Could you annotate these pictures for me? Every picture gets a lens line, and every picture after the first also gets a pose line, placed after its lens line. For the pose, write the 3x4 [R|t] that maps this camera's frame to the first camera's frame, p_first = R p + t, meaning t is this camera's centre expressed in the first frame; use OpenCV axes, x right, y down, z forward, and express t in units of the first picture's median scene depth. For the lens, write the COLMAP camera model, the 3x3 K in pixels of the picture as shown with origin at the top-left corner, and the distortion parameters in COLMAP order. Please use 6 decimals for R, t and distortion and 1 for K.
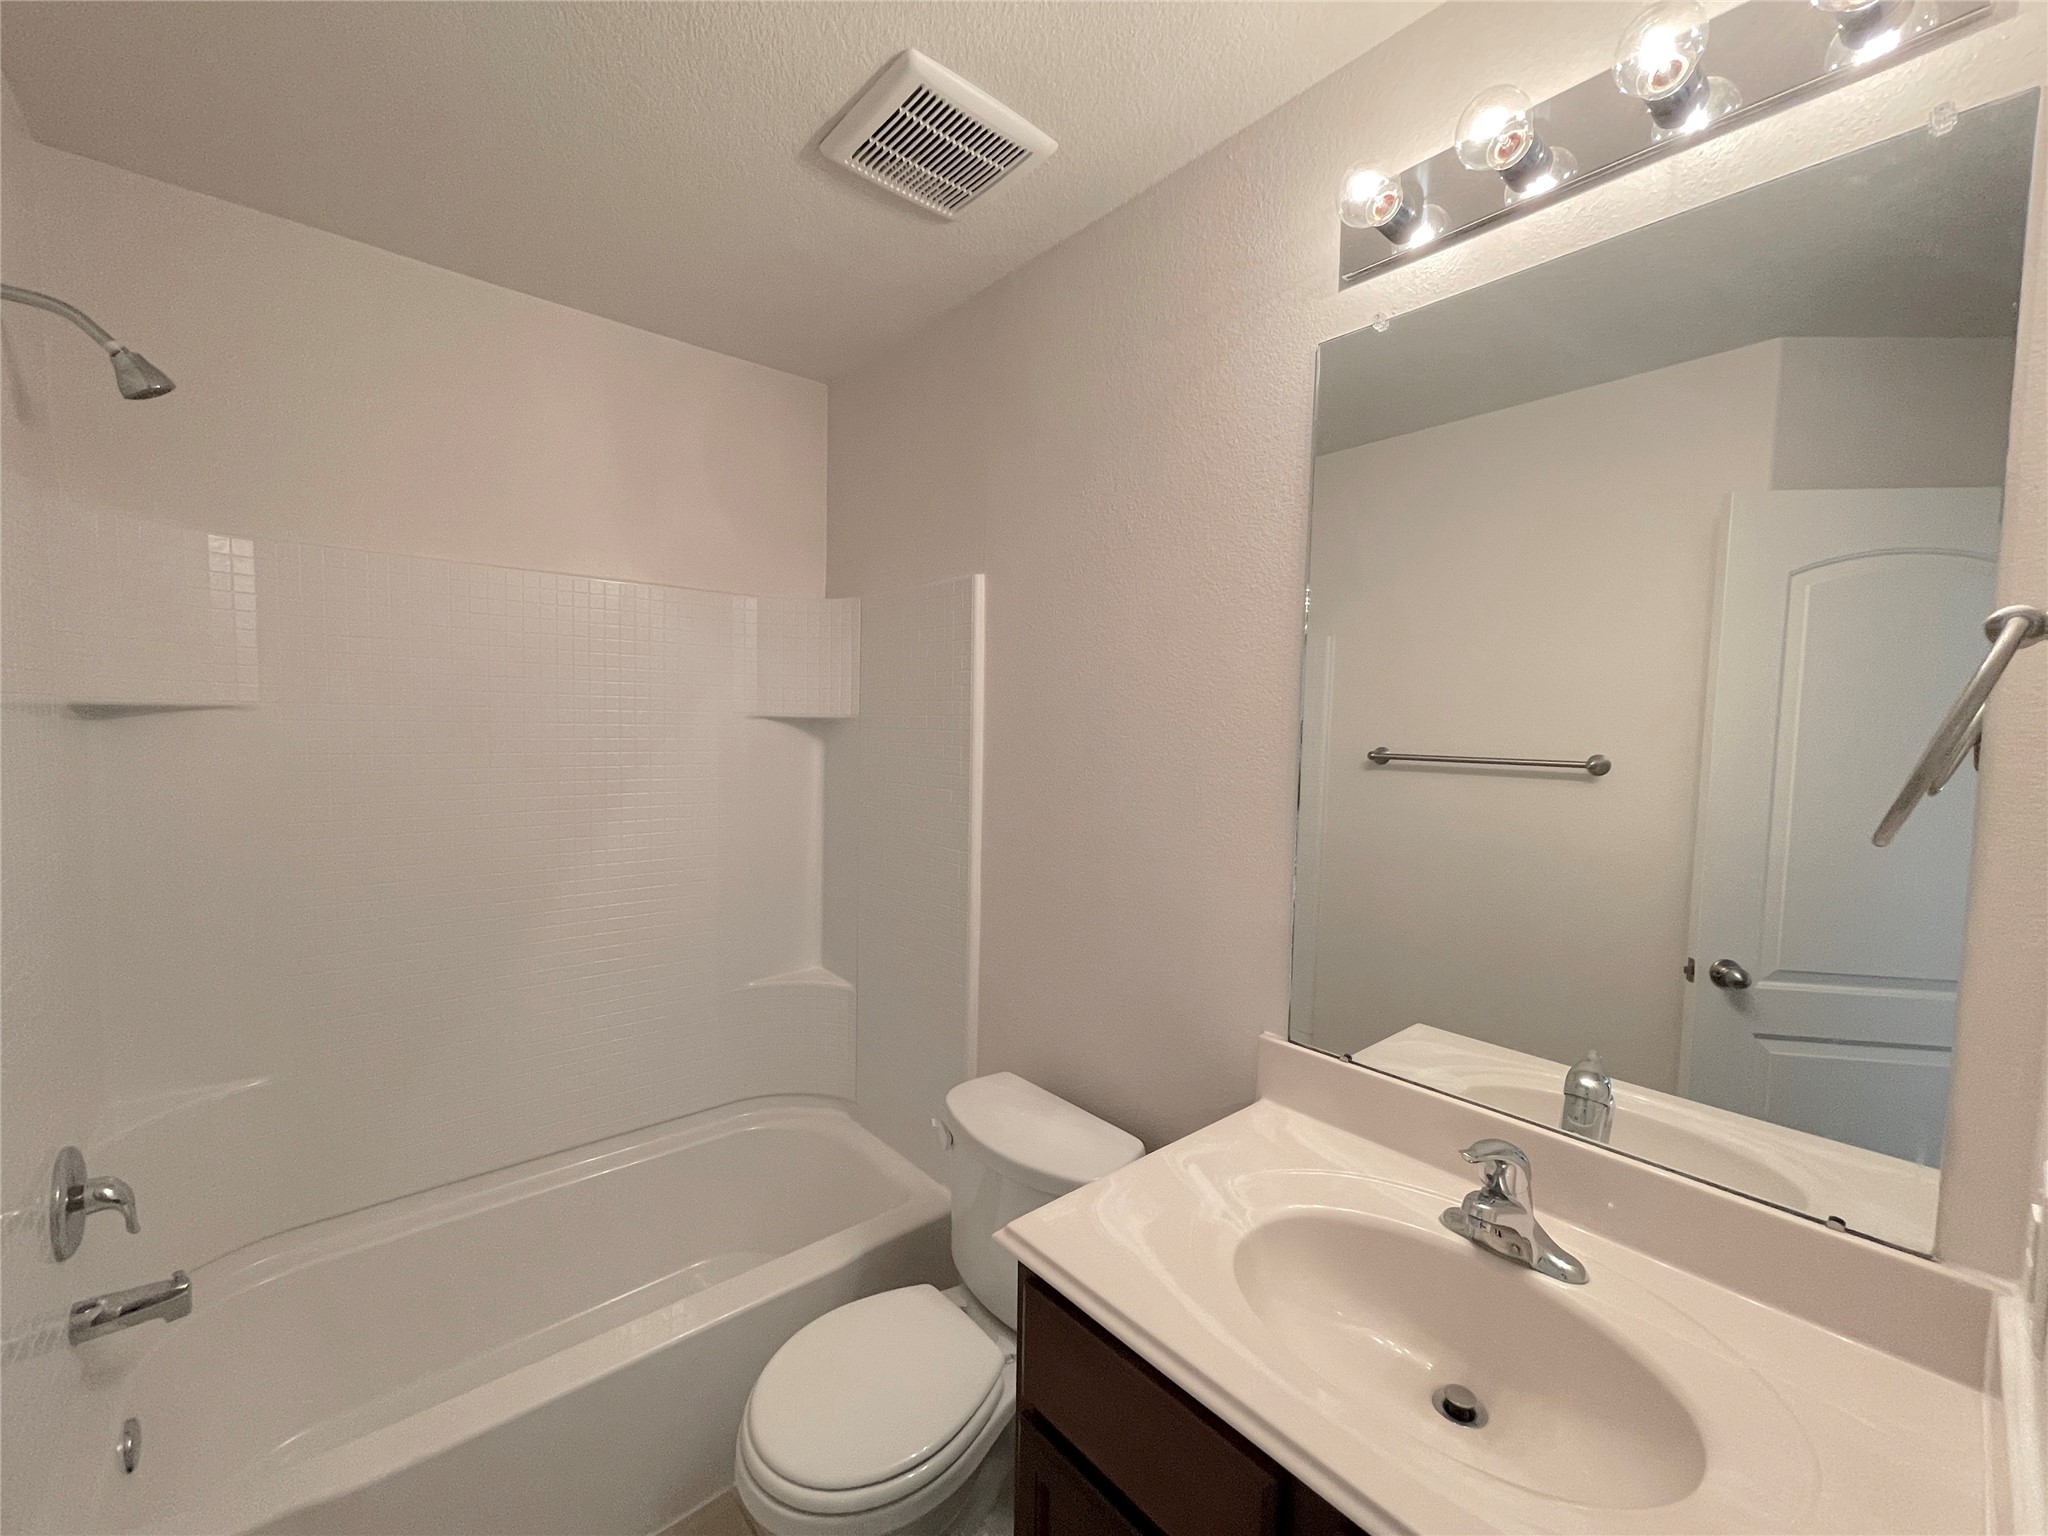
lens RADIAL K [[827.6, 0, 1019.9], [0, 827.6, 769.5], [0, 0, 1]] dist [-0.012572, -0.000310]
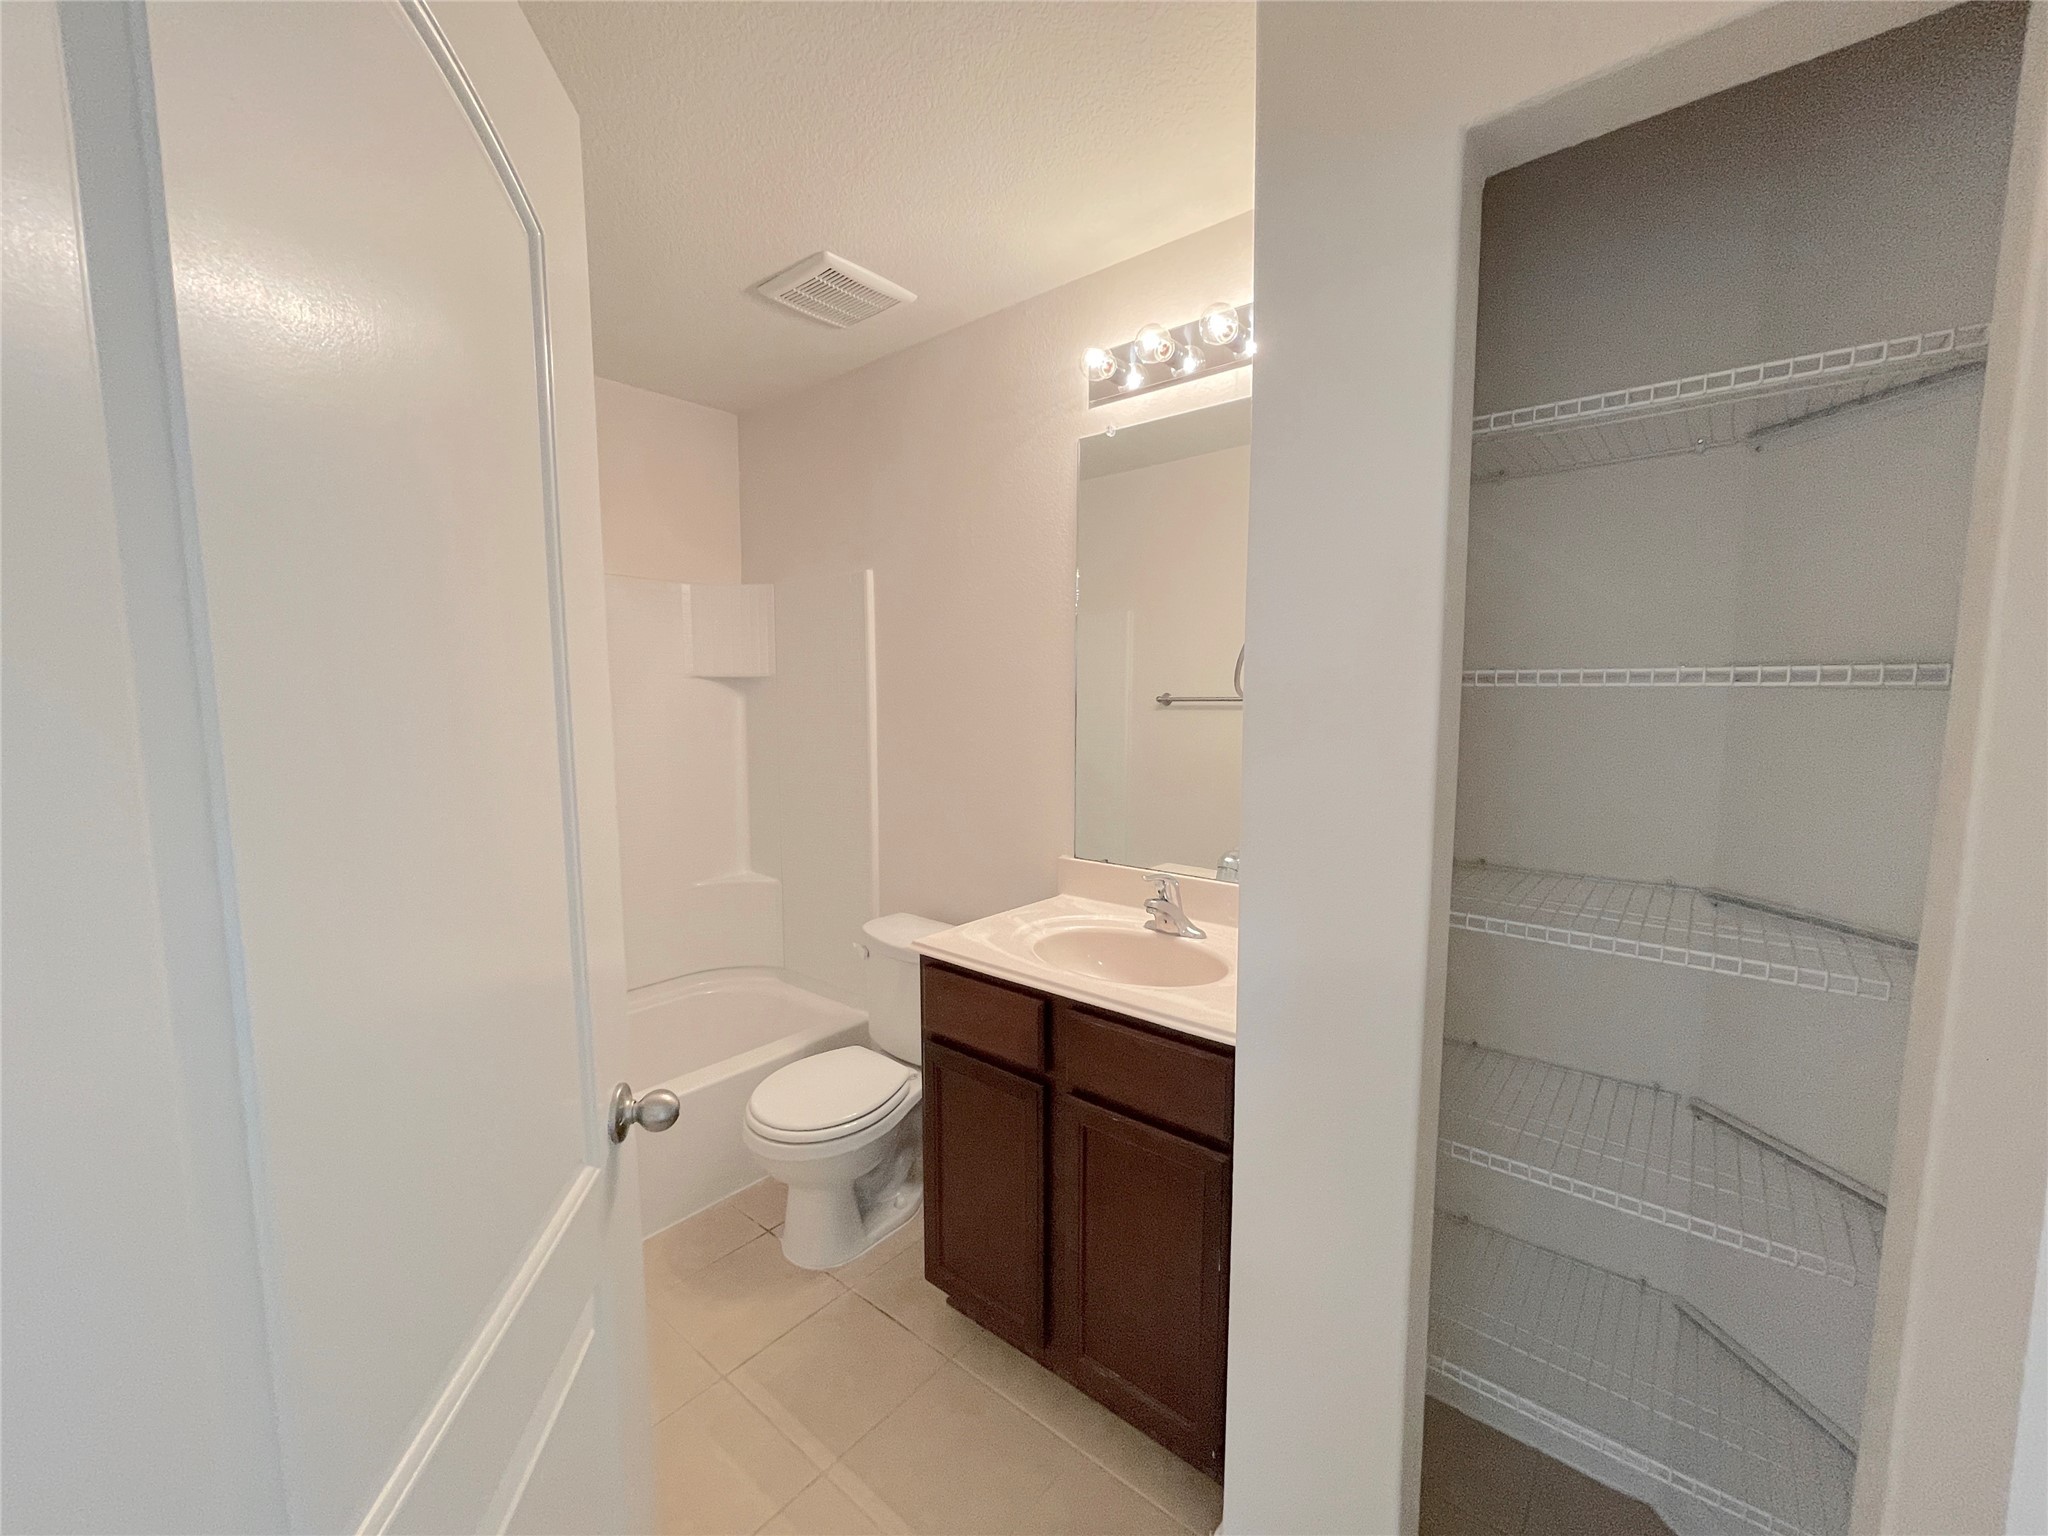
lens RADIAL K [[827.6, 0, 1032.2], [0, 827.6, 769.7], [0, 0, 1]] dist [-0.012572, -0.000310]
pose [[0.984501, -0.035957, 0.171656, -0.040855], [0.029954, 0.998850, 0.037431, 0.083259], [-0.172805, -0.031709, 0.984446, -0.621964]]
